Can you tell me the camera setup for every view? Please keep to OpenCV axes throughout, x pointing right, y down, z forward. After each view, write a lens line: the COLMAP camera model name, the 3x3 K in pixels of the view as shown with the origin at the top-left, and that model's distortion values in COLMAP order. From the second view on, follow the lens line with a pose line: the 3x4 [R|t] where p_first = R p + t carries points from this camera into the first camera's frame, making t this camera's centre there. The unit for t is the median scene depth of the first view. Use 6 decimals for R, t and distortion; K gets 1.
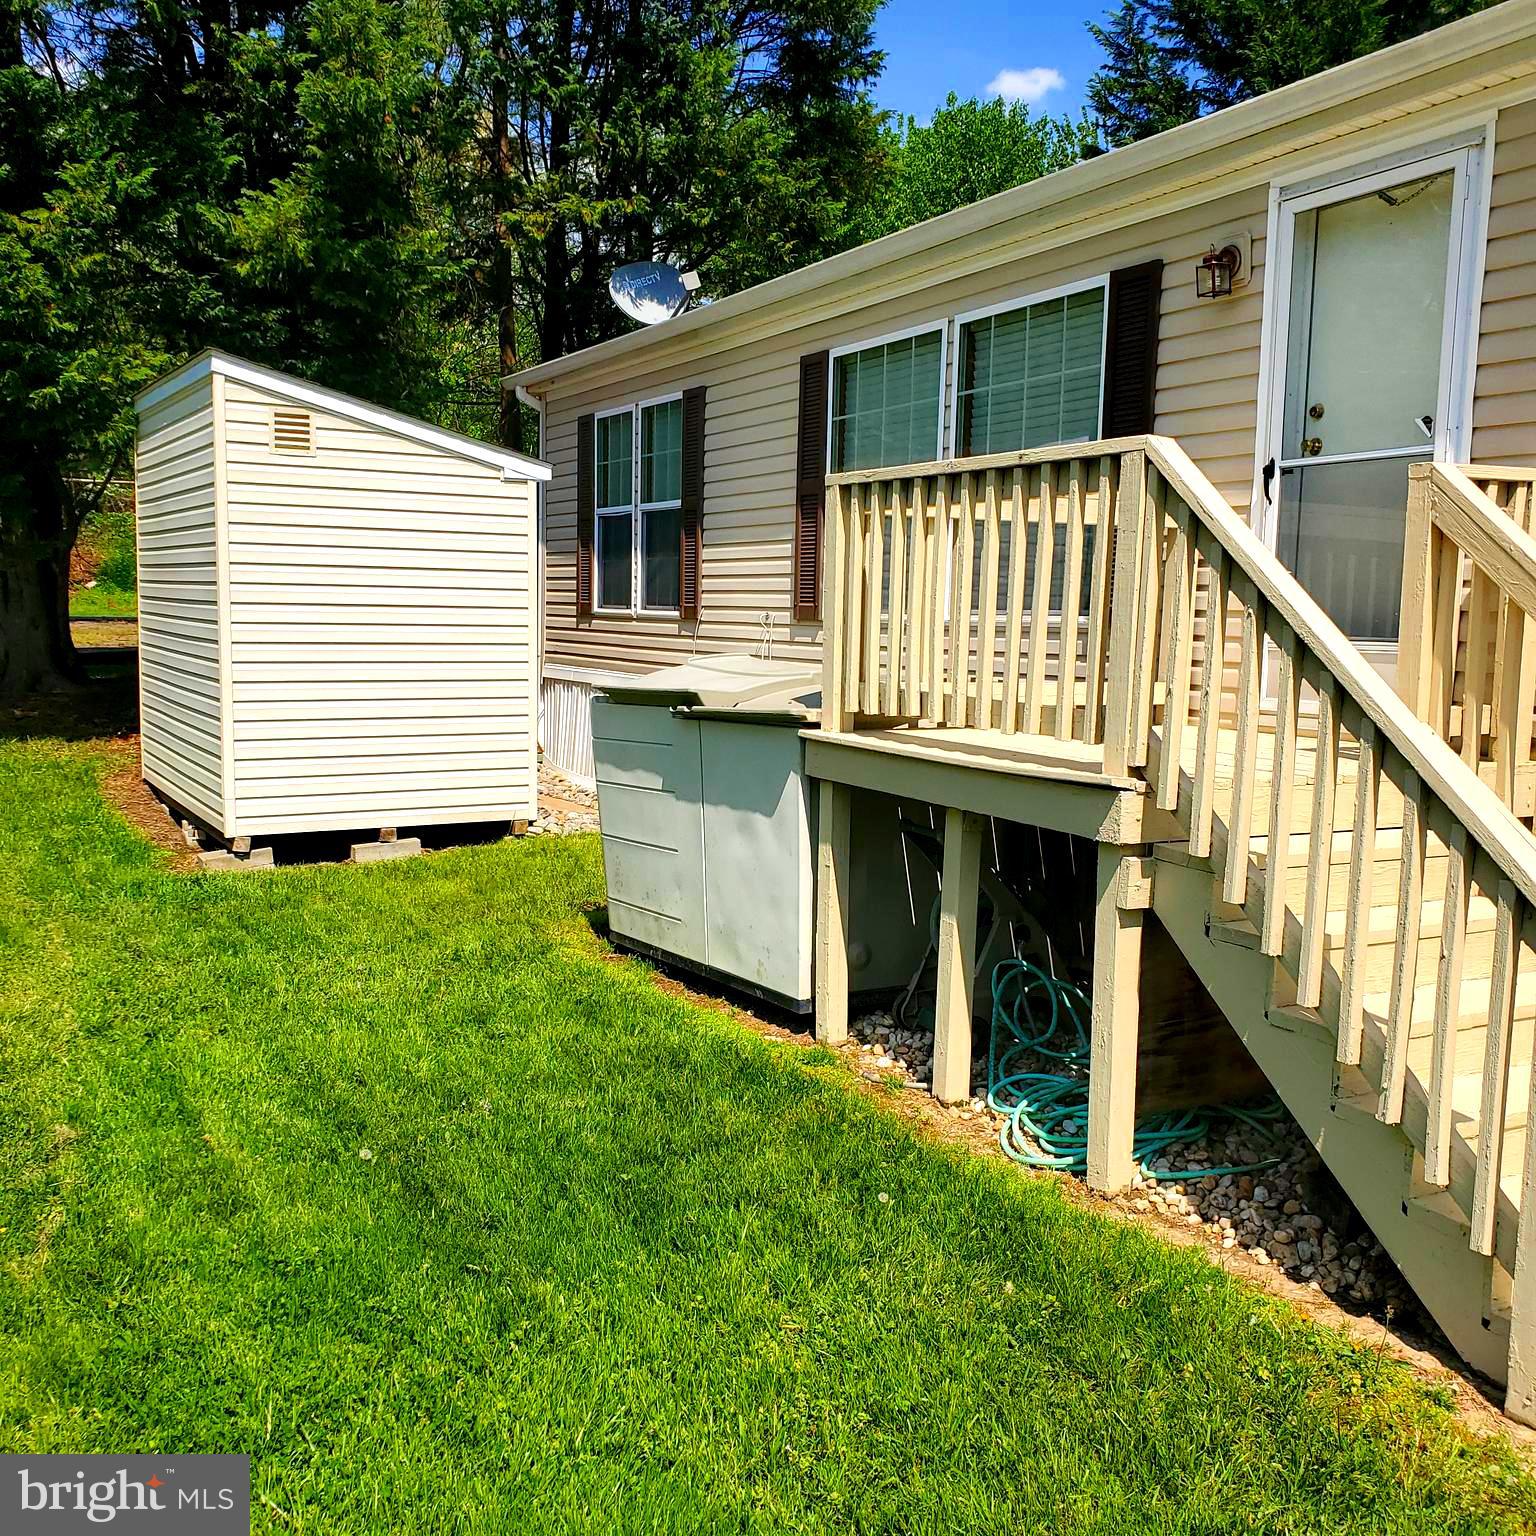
lens RADIAL K [[1509.5, 0, 776.5], [0, 1509.5, 778.7], [0, 0, 1]] dist [0.027842, 0.000000]
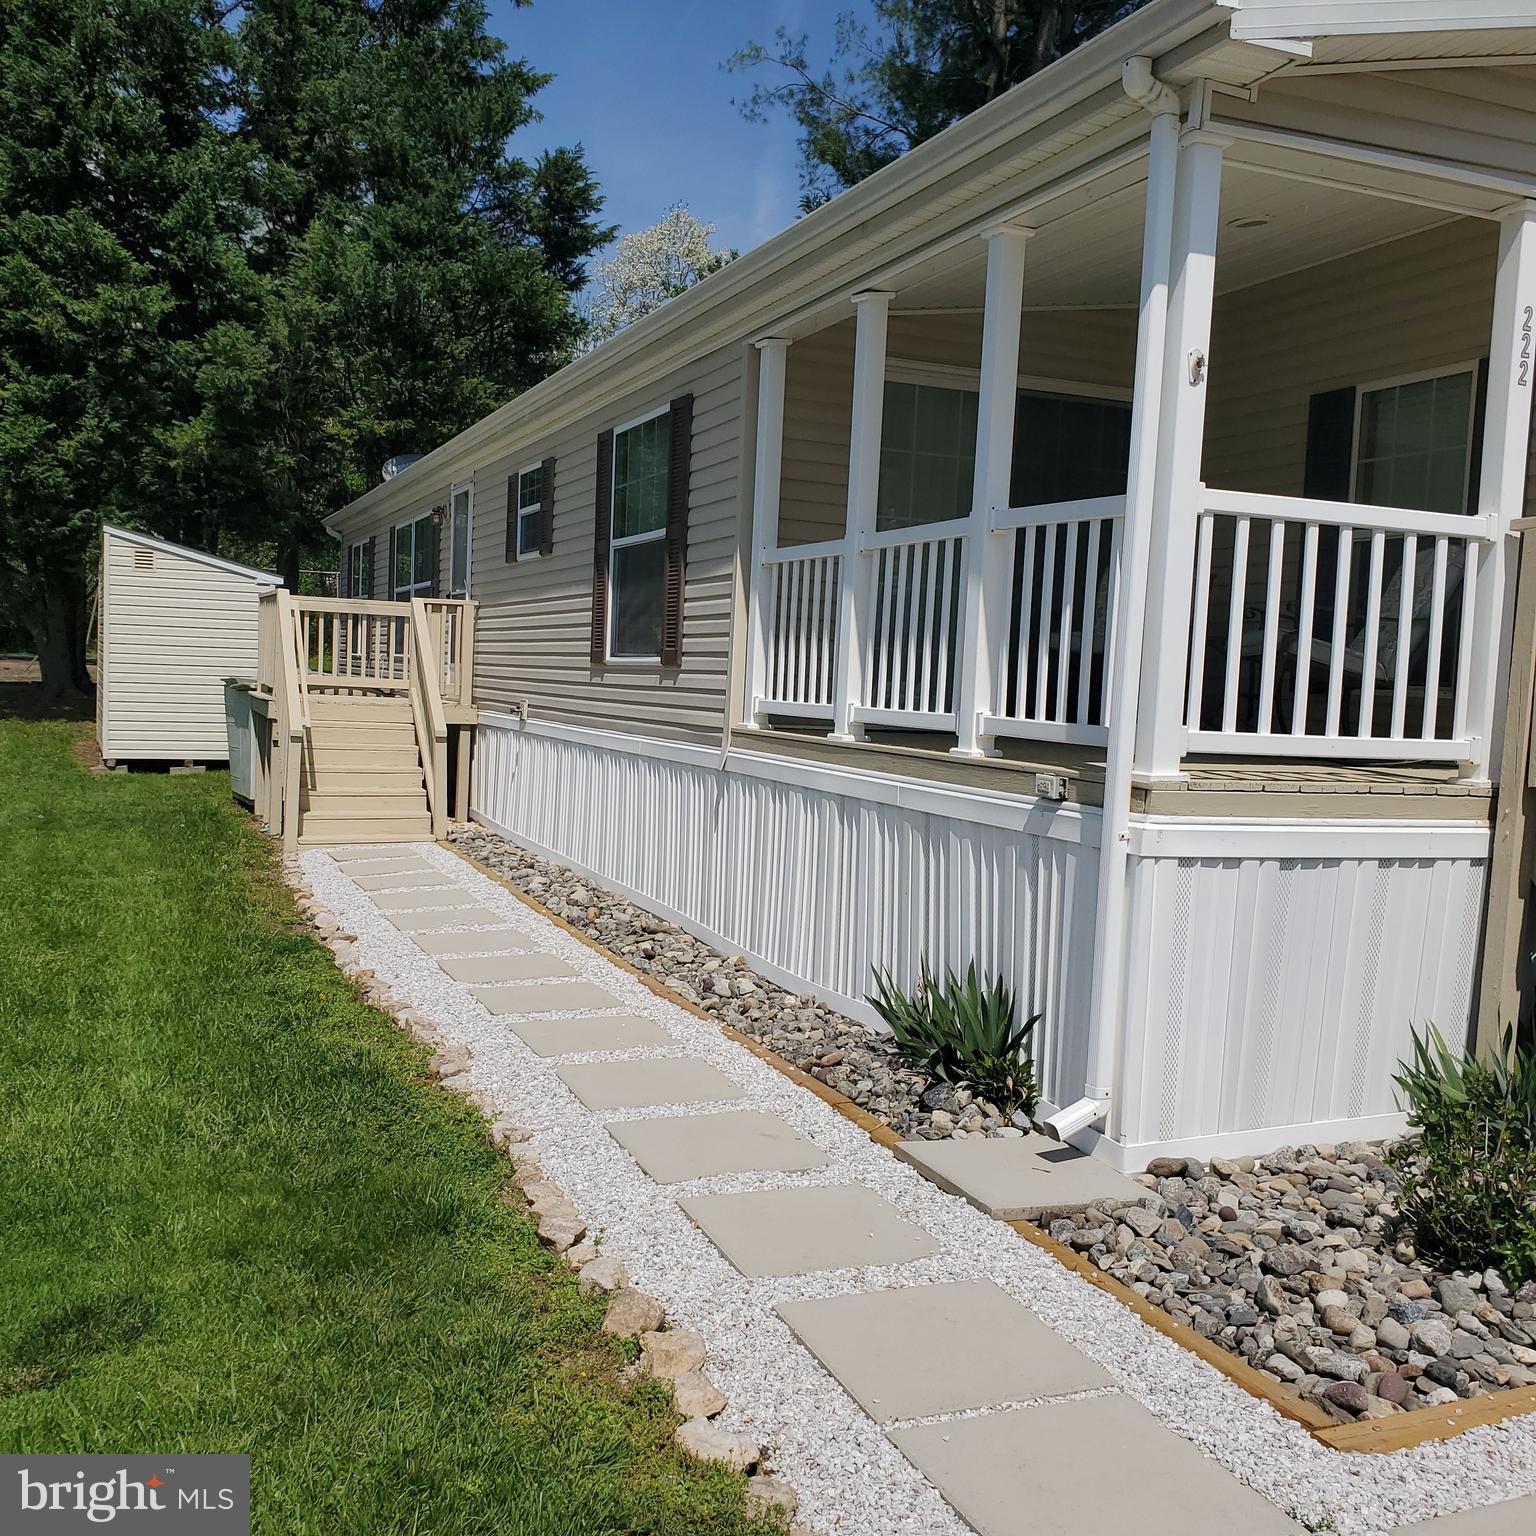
lens RADIAL K [[1509.5, 0, 759.0], [0, 1509.5, 759.2], [0, 0, 1]] dist [0.027842, 0.000000]
pose [[0.992198, 0.035869, -0.119399, 0.611901], [-0.043411, 0.997182, -0.061180, 0.103776], [0.116868, 0.065886, 0.990960, -0.738927]]
